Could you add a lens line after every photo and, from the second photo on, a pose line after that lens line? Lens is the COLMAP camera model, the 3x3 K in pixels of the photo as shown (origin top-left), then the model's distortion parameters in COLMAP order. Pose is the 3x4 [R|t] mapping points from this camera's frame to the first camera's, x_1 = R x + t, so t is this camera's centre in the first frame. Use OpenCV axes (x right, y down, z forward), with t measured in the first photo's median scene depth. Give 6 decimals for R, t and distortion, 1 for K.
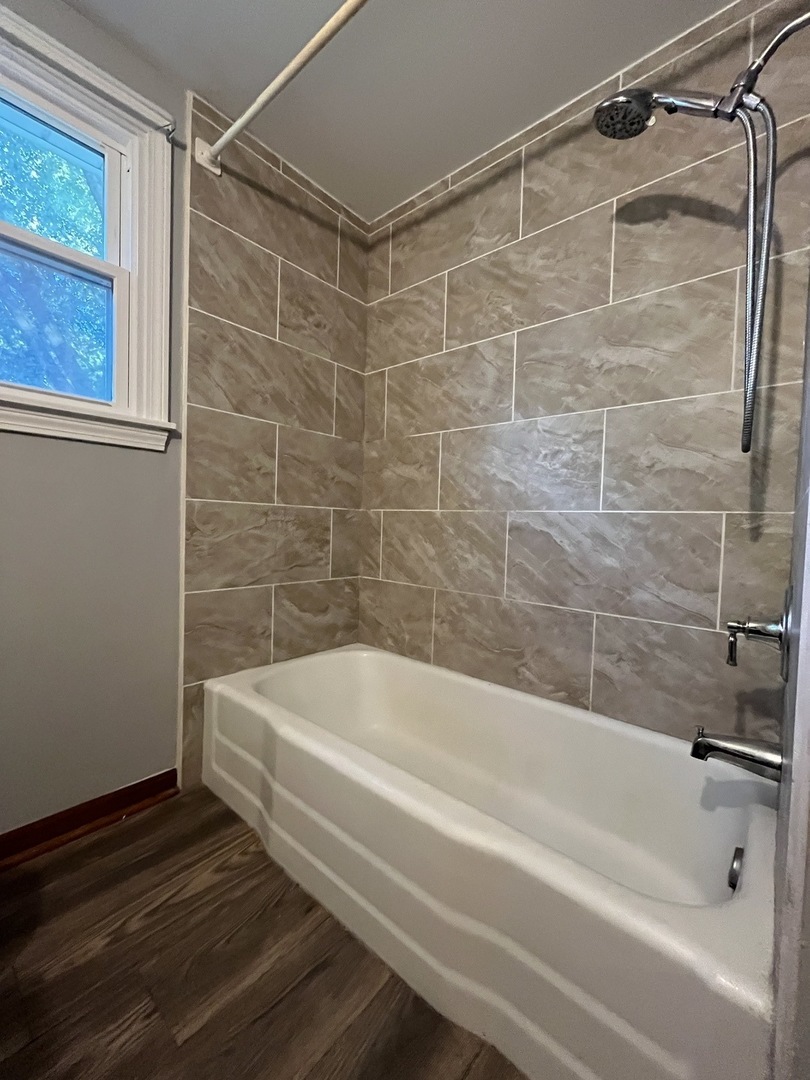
lens RADIAL K [[435.3, 0, 402.1], [0, 435.3, 537.3], [0, 0, 1]] dist [-0.004978, 0.000045]
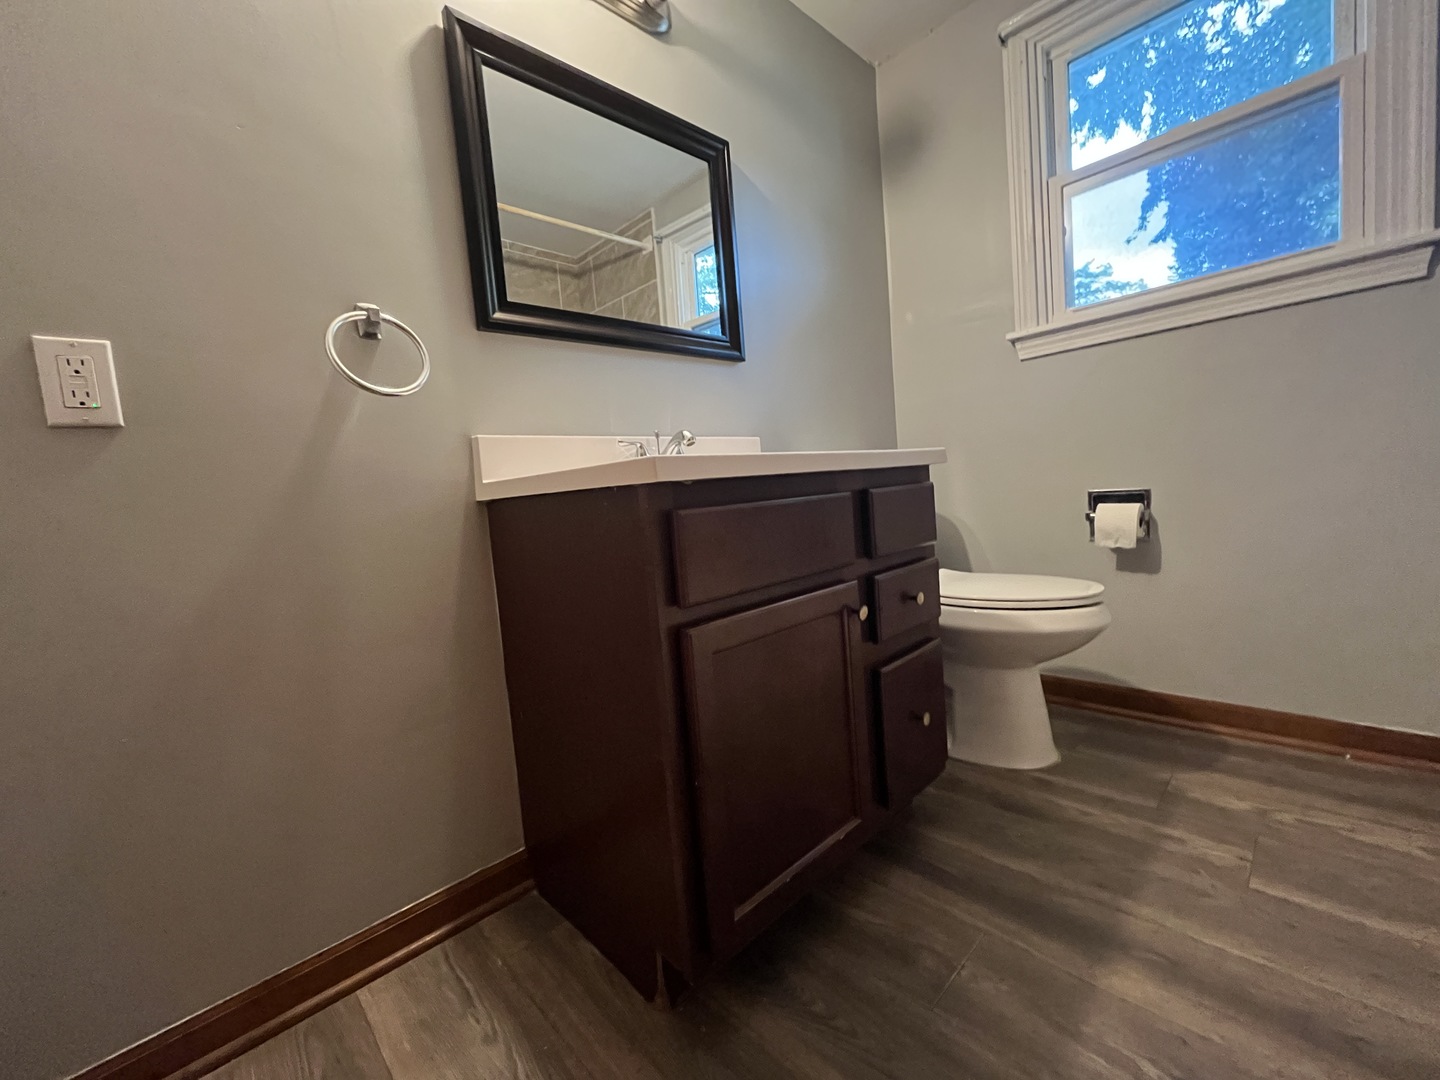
lens RADIAL K [[586.0, 0, 719.8], [0, 586.0, 544.6], [0, 0, 1]] dist [-0.006716, -0.000002]
pose [[-0.098502, 0.072481, -0.992494, 0.441190], [0.047117, 0.996565, 0.068102, 0.097006], [0.994021, -0.040055, -0.101579, -0.040573]]
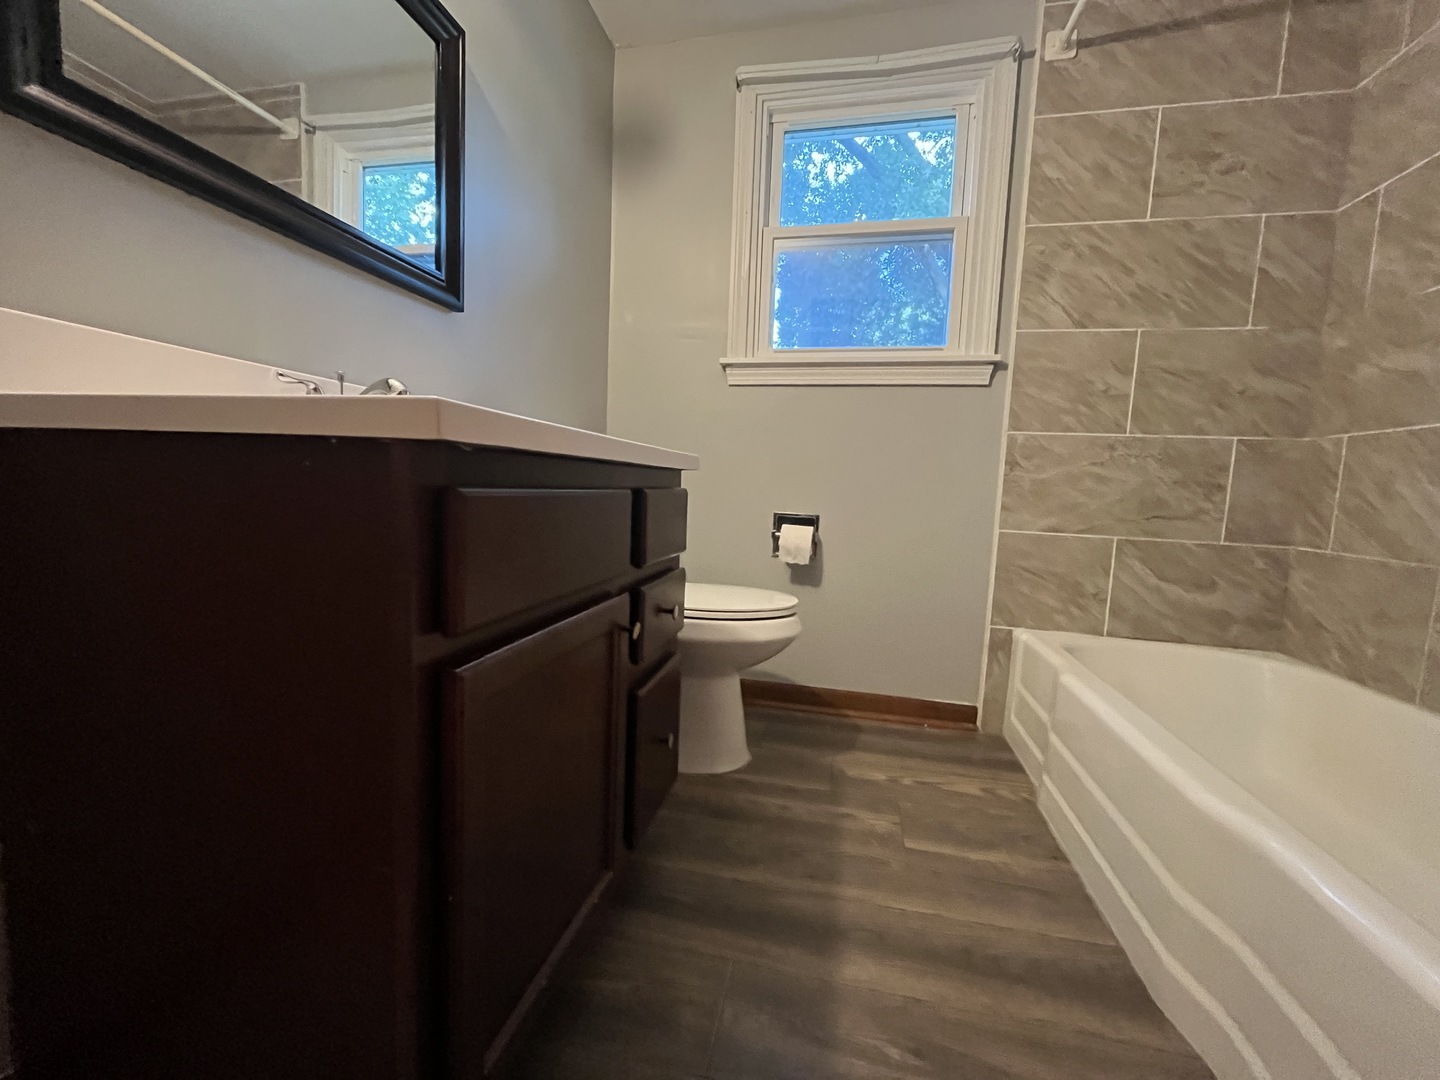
lens RADIAL K [[580.4, 0, 716.6], [0, 580.4, 540.8], [0, 0, 1]] dist [-0.004978, 0.000045]
pose [[0.469593, 0.075412, -0.879657, 0.306560], [-0.056447, 0.996871, 0.055327, 0.103379], [0.881077, 0.023673, 0.472380, -0.146998]]
